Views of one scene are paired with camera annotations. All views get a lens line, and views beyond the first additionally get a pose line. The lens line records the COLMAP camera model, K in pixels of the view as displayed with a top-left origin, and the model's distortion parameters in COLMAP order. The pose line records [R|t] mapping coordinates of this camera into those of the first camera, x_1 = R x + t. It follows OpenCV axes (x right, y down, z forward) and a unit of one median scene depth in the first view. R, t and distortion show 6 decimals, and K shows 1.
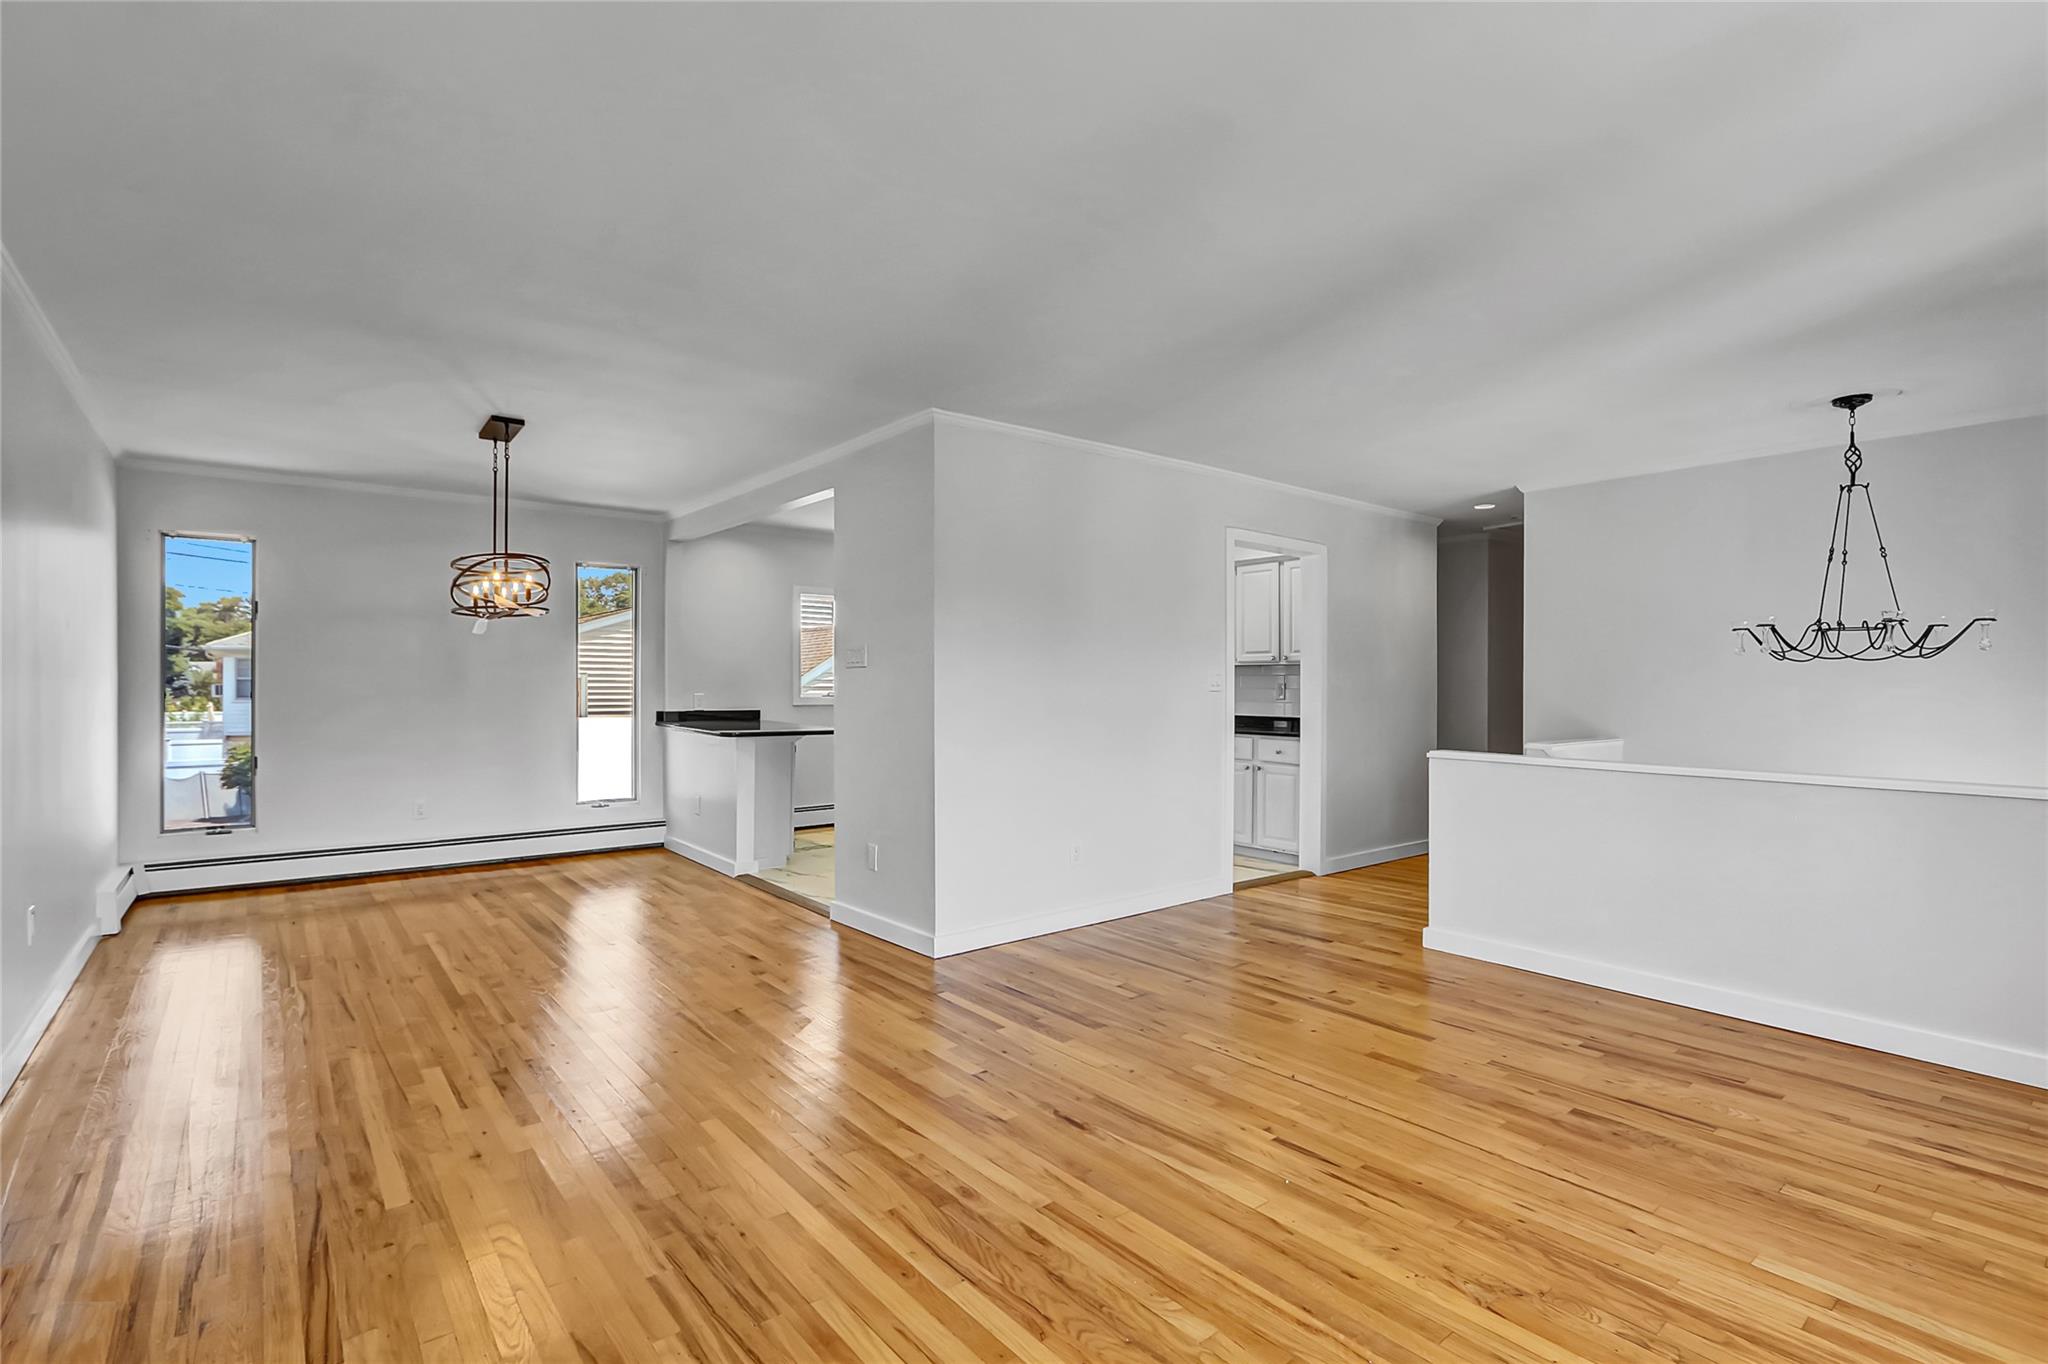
lens RADIAL K [[966.4, 0, 995.4], [0, 966.4, 682.1], [0, 0, 1]] dist [-0.001700, 0.000463]
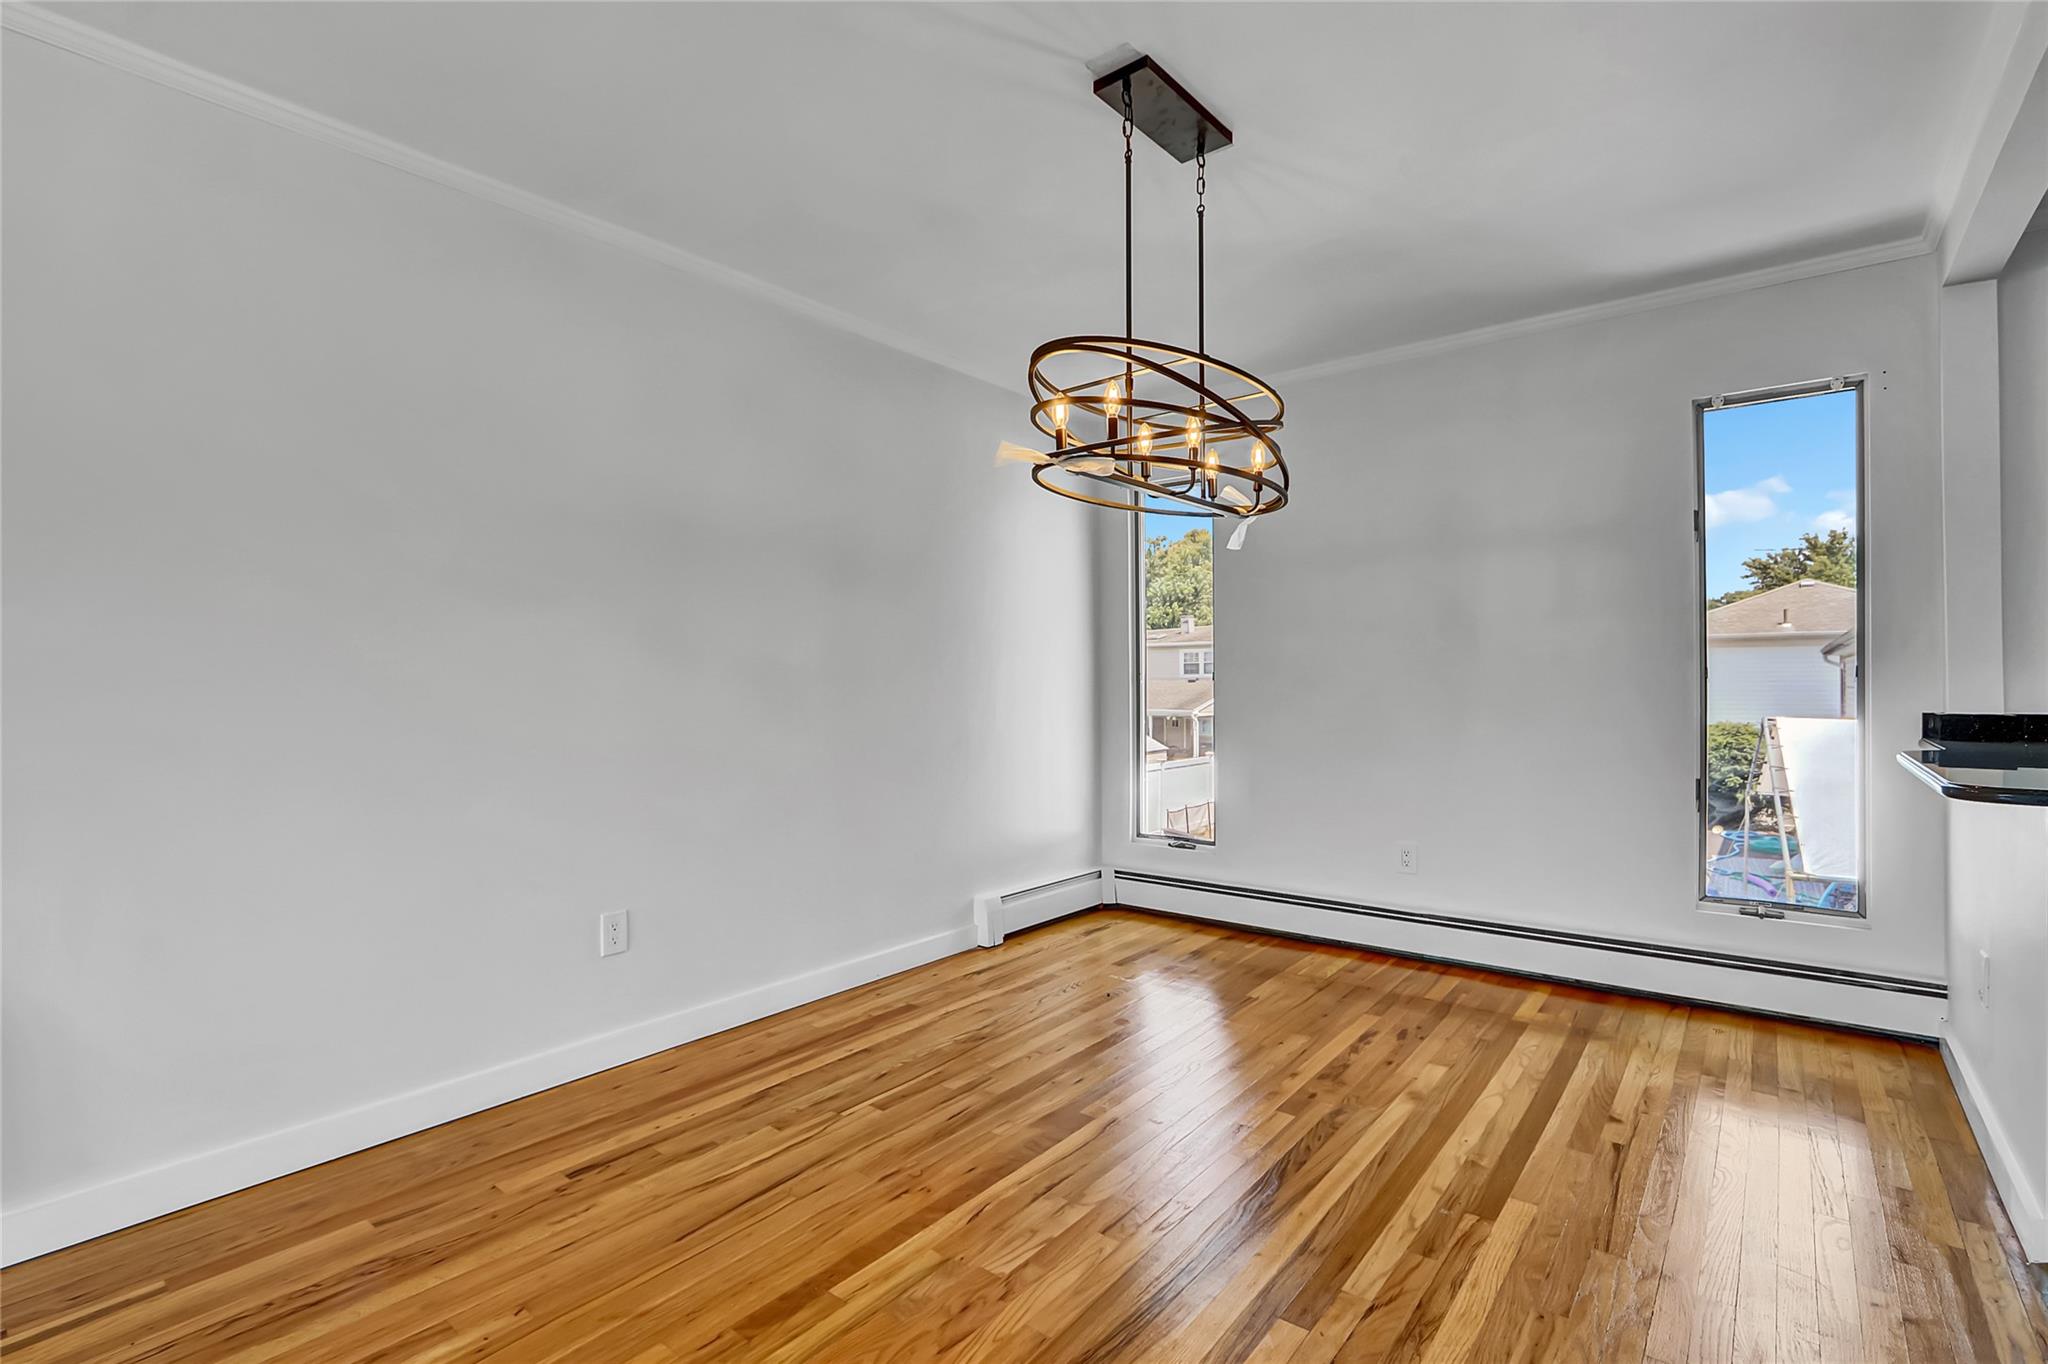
lens RADIAL K [[966.4, 0, 995.4], [0, 966.4, 682.1], [0, 0, 1]] dist [-0.001700, 0.000463]
pose [[0.226964, -0.003291, -0.973898, -0.036012], [0.007850, 0.999968, -0.001549, 0.012834], [0.973872, -0.007294, 0.226982, 0.483206]]
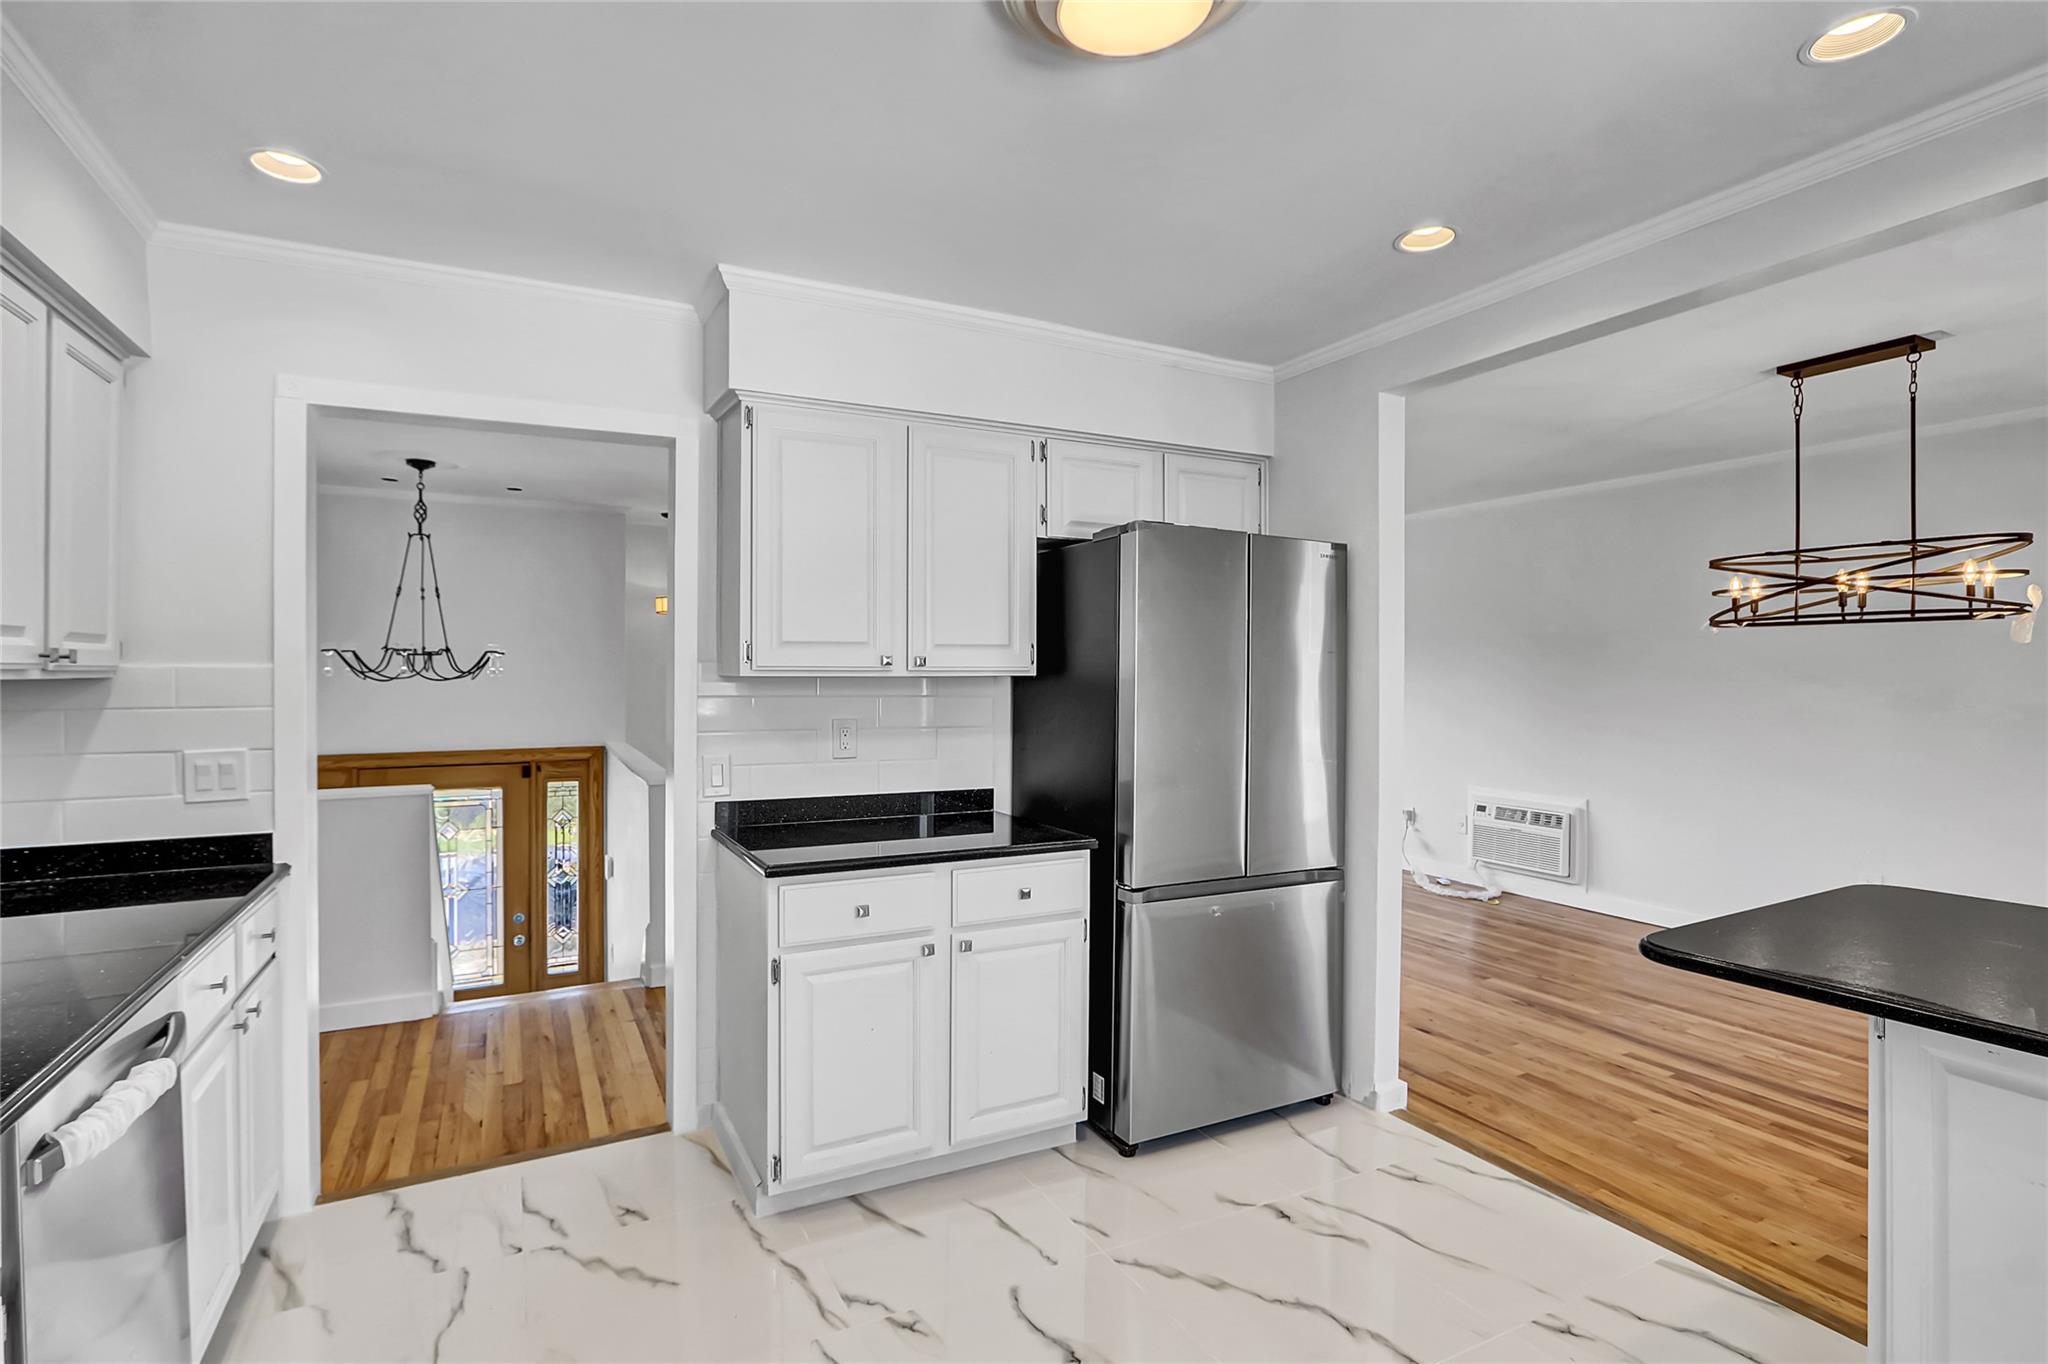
lens RADIAL K [[966.4, 0, 995.4], [0, 966.4, 682.1], [0, 0, 1]] dist [-0.001700, 0.000463]
pose [[-0.982883, -0.007907, 0.184060, -0.015238], [-0.006470, 0.999944, 0.008407, -0.018967], [-0.184116, 0.007072, -0.982879, 1.083464]]
